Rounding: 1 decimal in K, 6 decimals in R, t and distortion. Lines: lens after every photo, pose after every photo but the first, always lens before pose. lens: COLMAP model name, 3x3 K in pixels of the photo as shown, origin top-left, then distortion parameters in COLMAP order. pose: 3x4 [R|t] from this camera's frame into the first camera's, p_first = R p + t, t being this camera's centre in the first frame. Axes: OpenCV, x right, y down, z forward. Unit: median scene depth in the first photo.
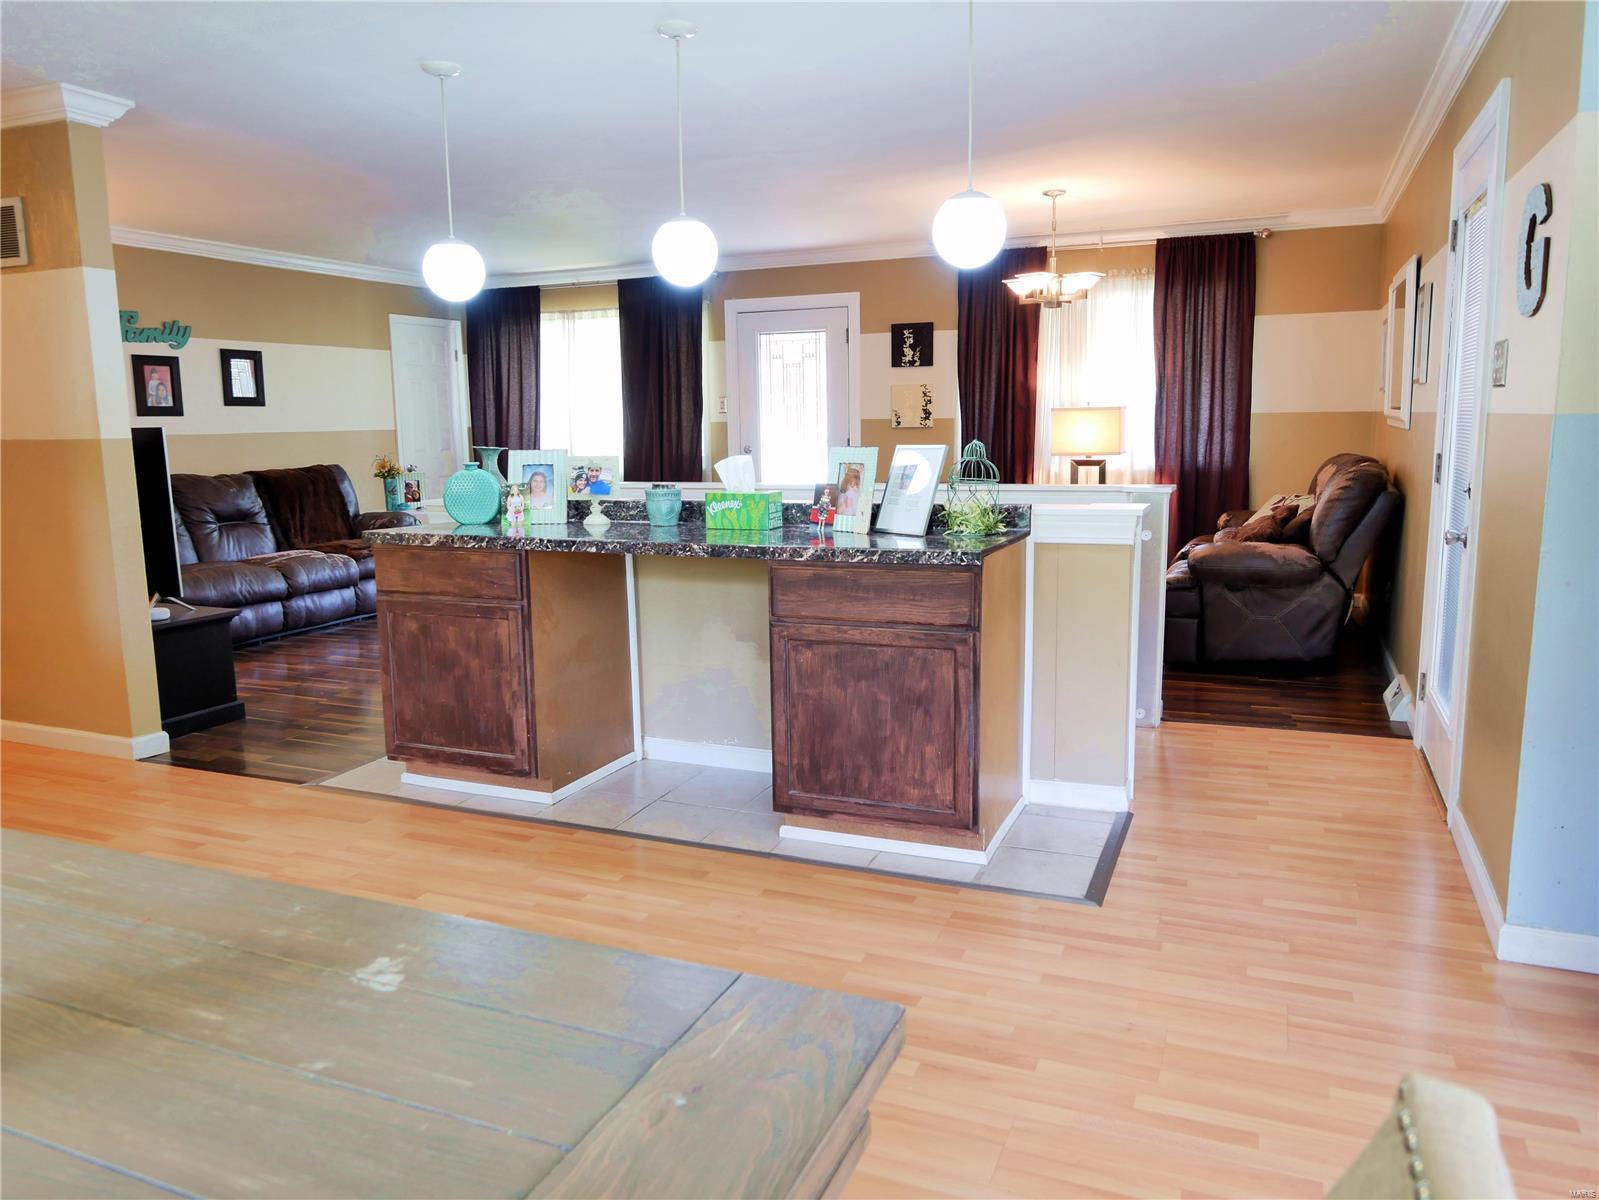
lens RADIAL K [[1139.7, 0, 785.3], [0, 1139.7, 595.1], [0, 0, 1]] dist [0.003208, -0.001236]
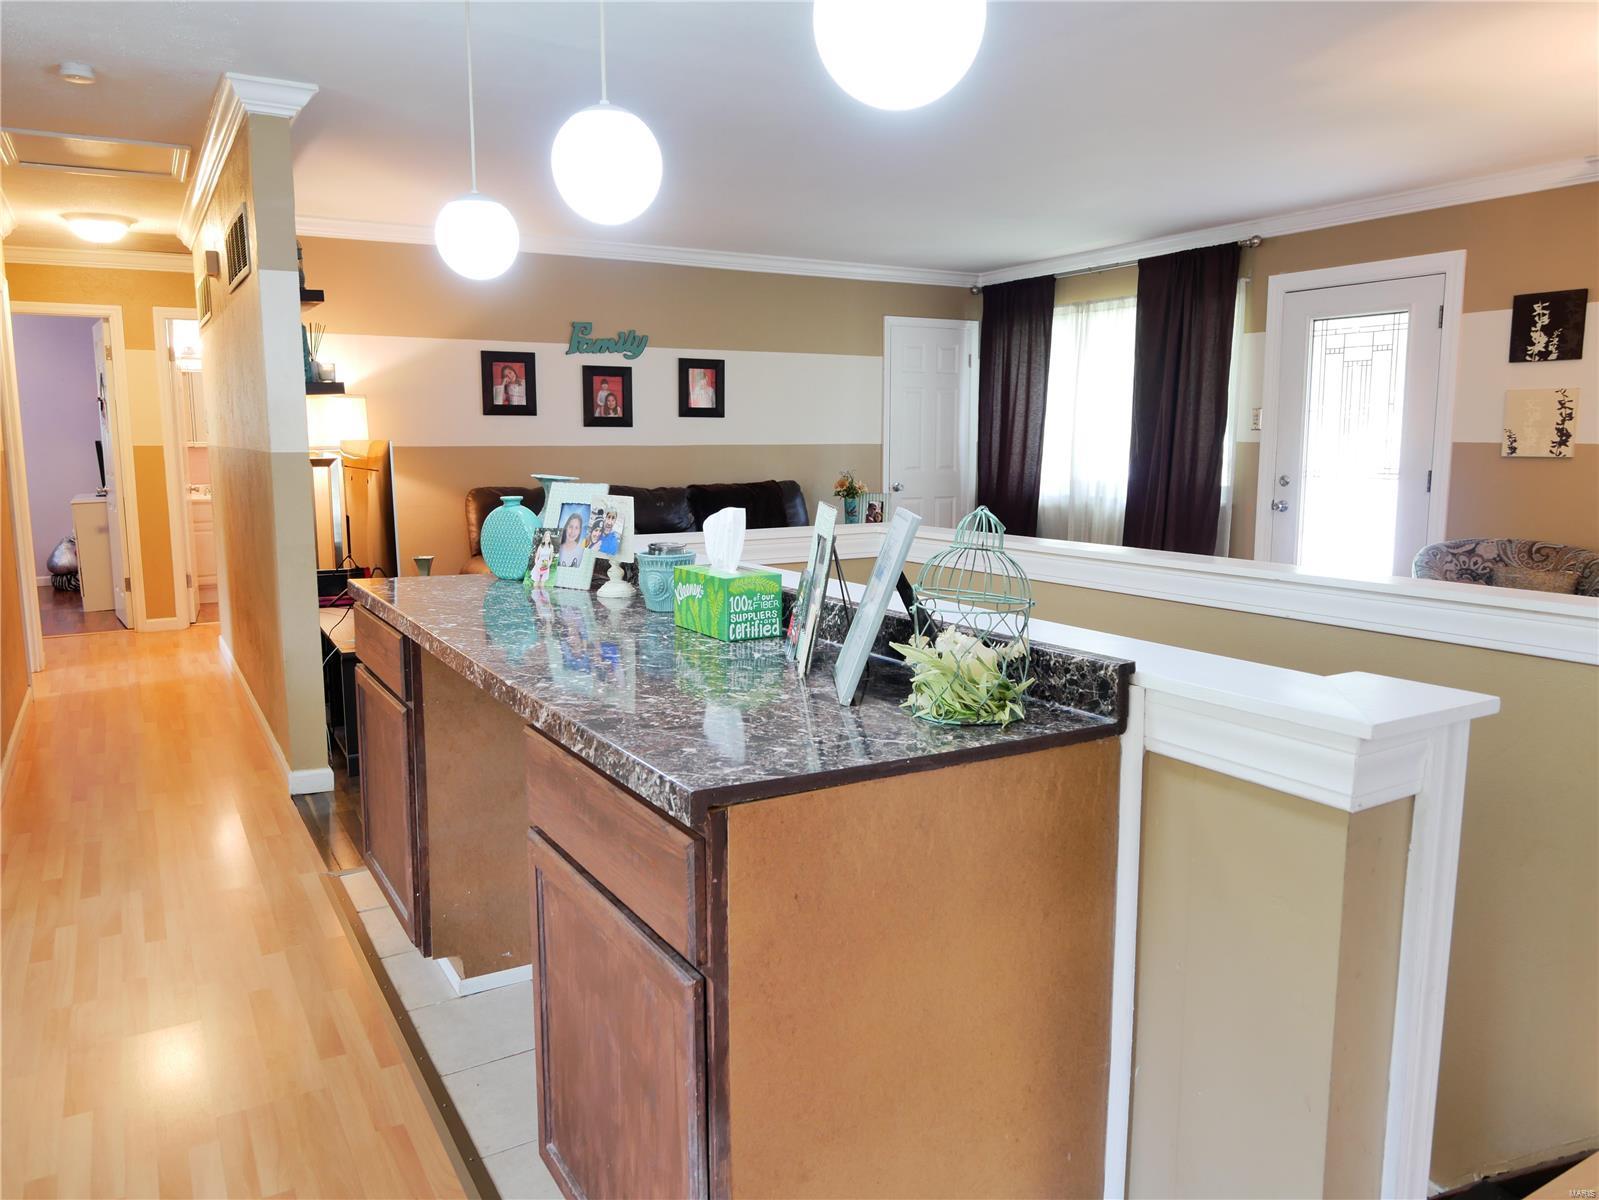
lens RADIAL K [[1139.9, 0, 799.5], [0, 1139.9, 600.0], [0, 0, 1]] dist [-0.001951, -0.003777]
pose [[0.808253, 0.098984, -0.580457, 0.187465], [-0.101794, 0.994416, 0.027833, -0.053084], [0.579970, 0.036591, 0.813815, 0.301856]]
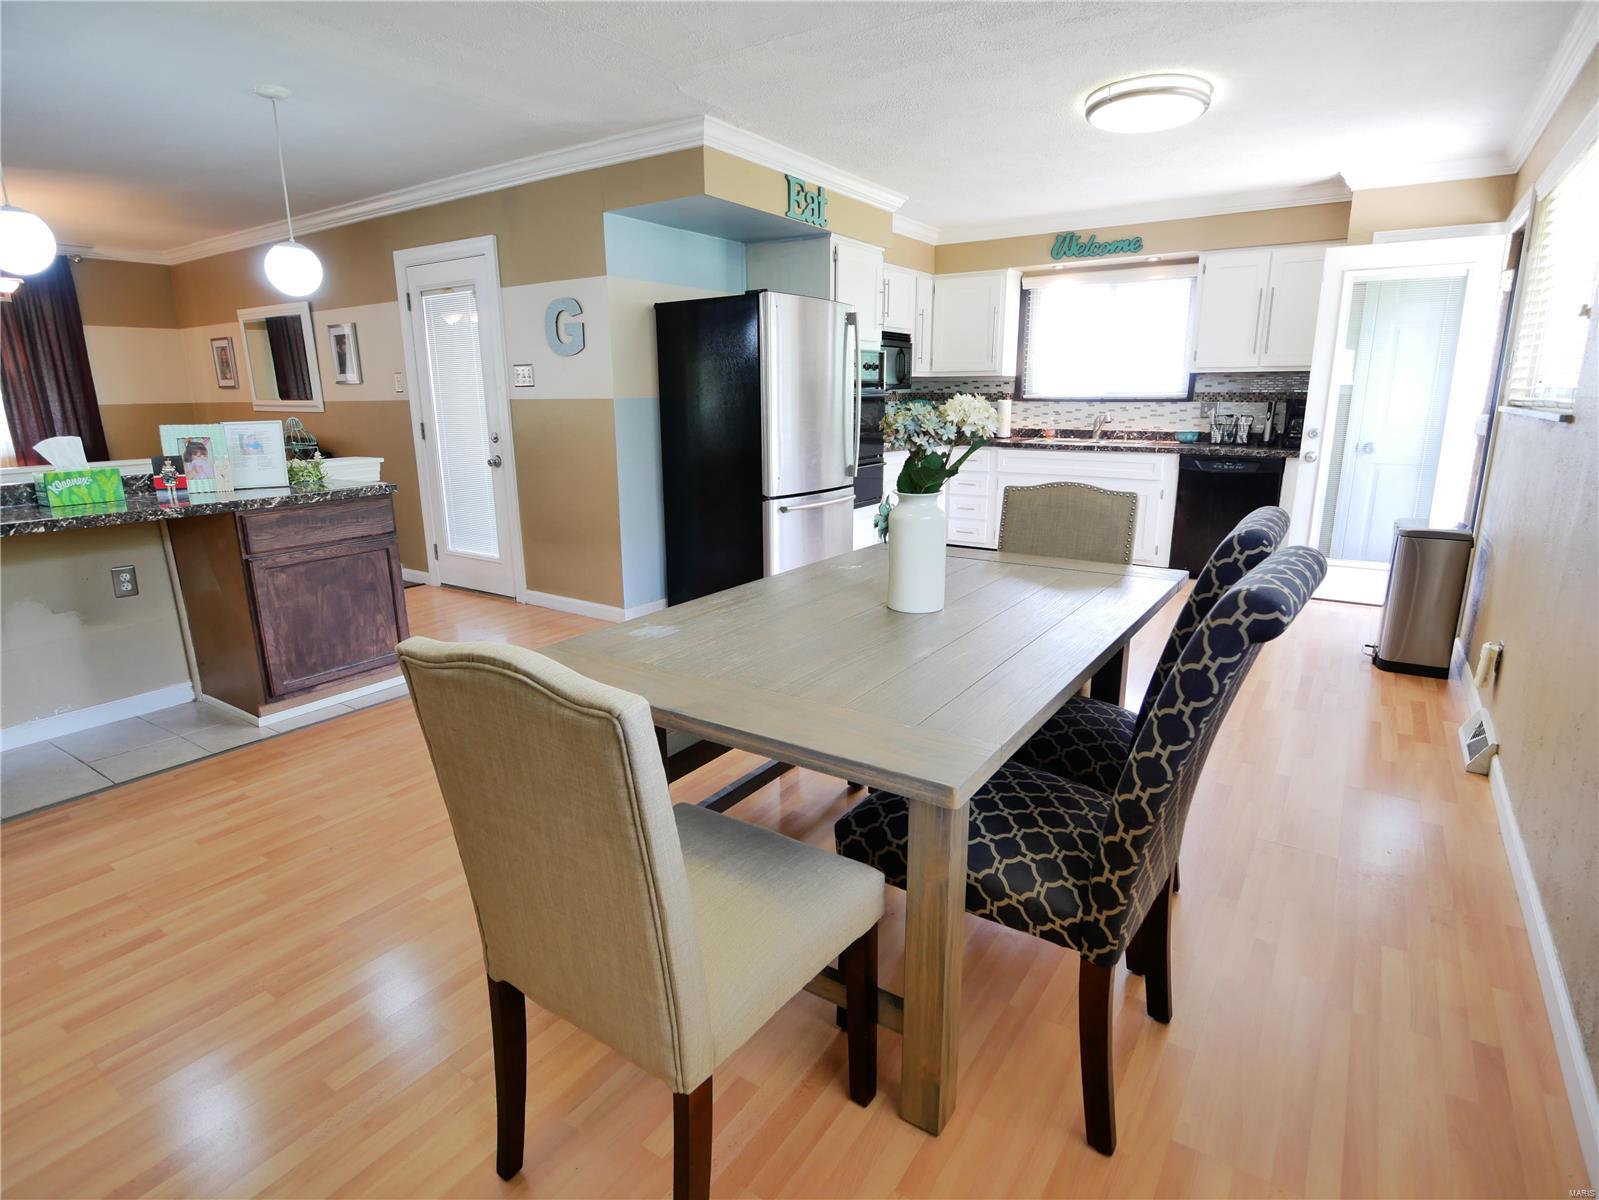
lens RADIAL K [[838.9, 0, 793.5], [0, 838.9, 604.7], [0, 0, 1]] dist [-0.005168, -0.008728]
pose [[0.190859, -0.225828, 0.955288, -0.388243], [0.157327, 0.967634, 0.197314, -0.007779], [-0.968928, 0.112634, 0.220211, 0.093365]]
